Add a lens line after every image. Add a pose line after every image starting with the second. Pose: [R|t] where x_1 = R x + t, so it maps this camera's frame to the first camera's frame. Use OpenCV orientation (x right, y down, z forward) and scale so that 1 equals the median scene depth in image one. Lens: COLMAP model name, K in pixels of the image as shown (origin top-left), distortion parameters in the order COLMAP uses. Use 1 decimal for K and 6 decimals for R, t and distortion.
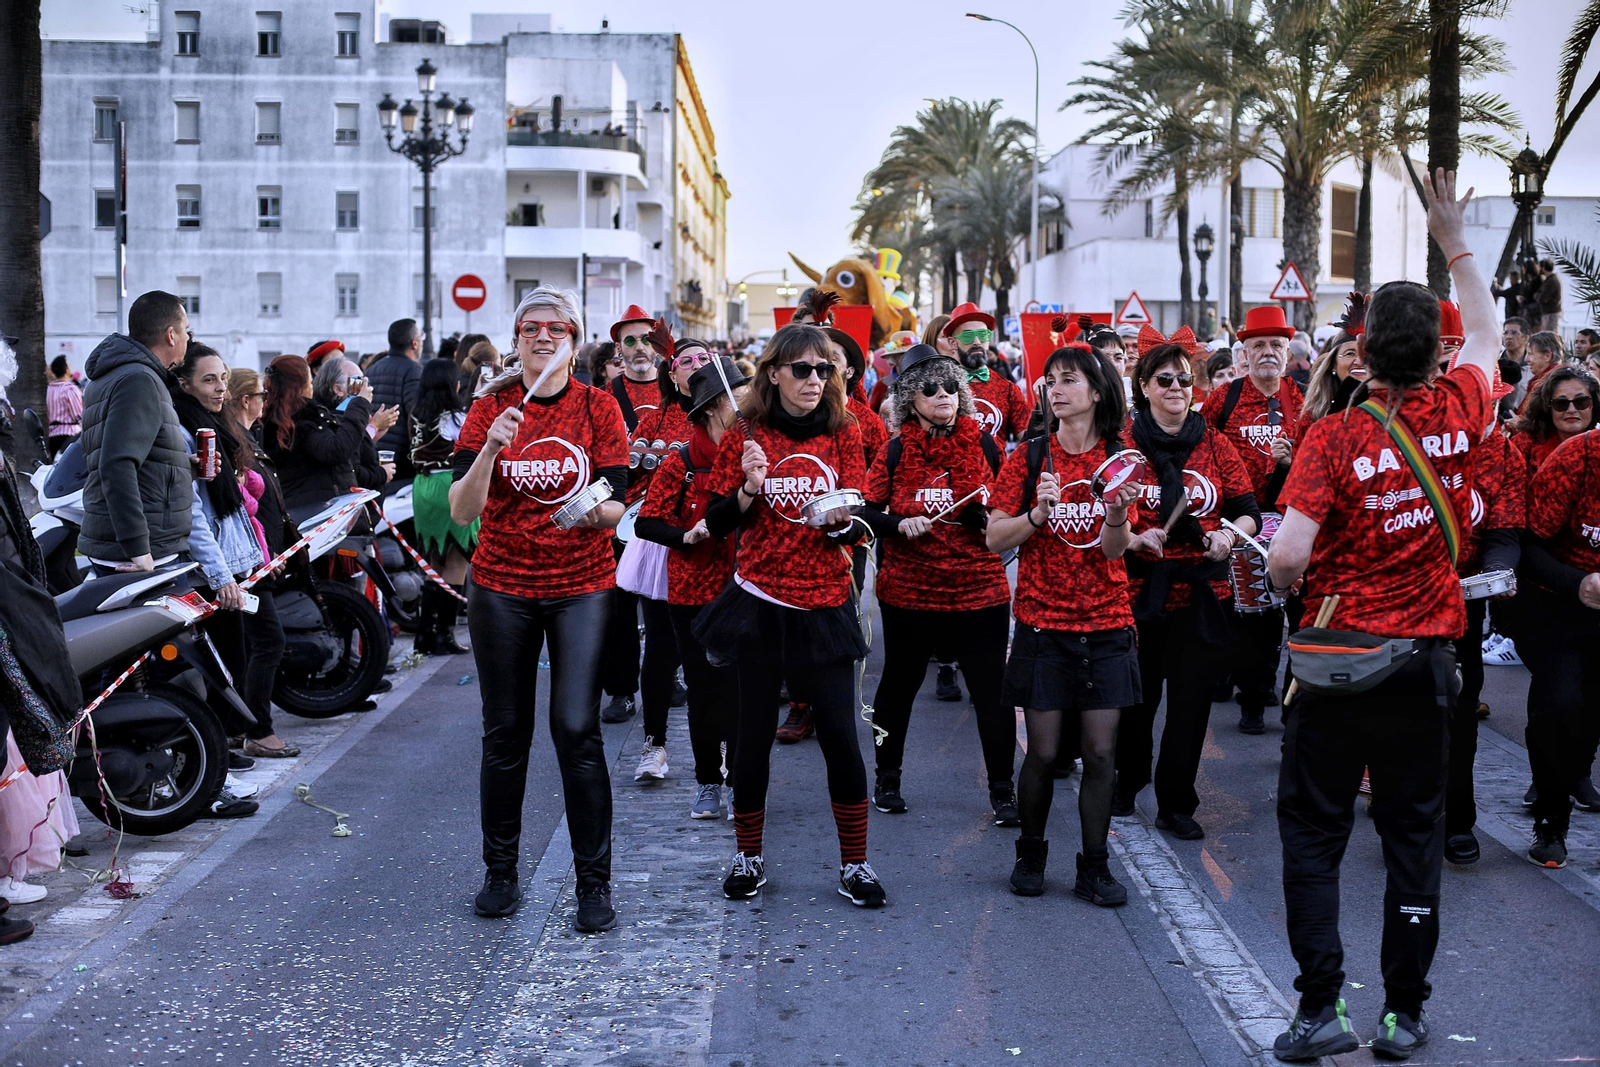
lens RADIAL K [[2509.3, 0, 800.0], [0, 2509.3, 533.5], [0, 0, 1]] dist [-0.151560, 0.181976]
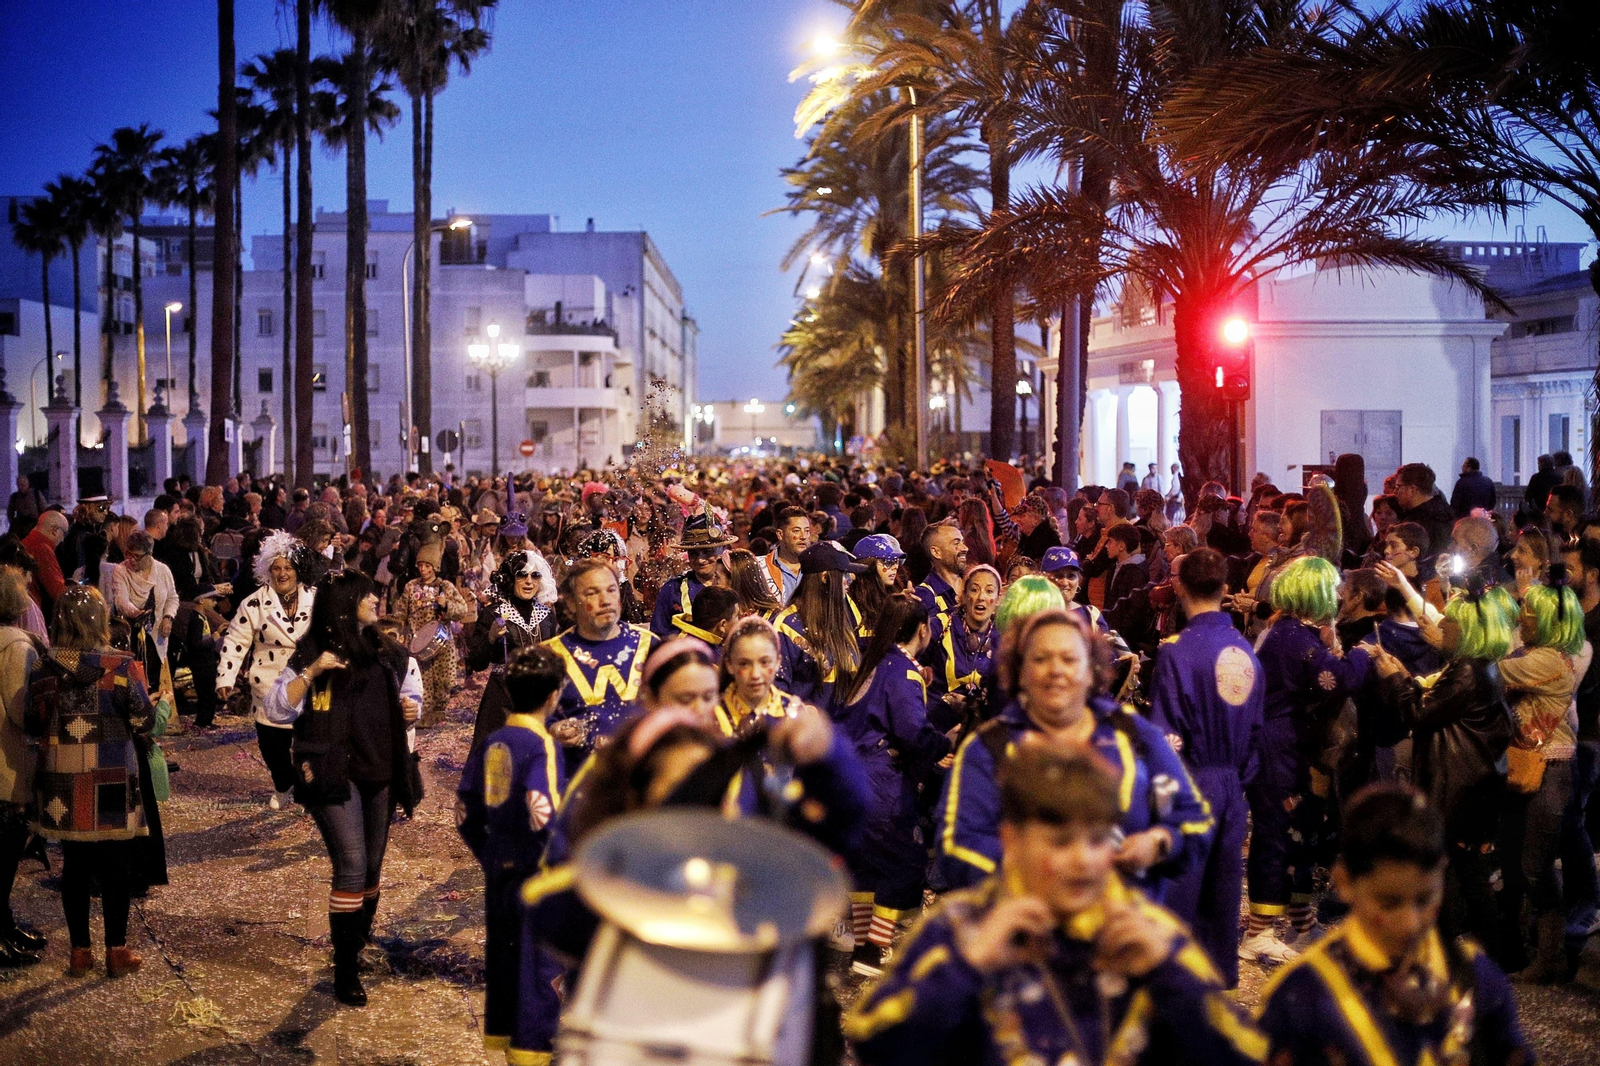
lens RADIAL K [[2509.3, 0, 800.0], [0, 2509.3, 533.0], [0, 0, 1]] dist [-0.151560, 0.181976]
pose [[0.999878, -0.015523, 0.001627, 0.046059], [0.015579, 0.998944, -0.043228, 0.034702], [-0.000955, 0.043249, 0.999064, -0.525185]]
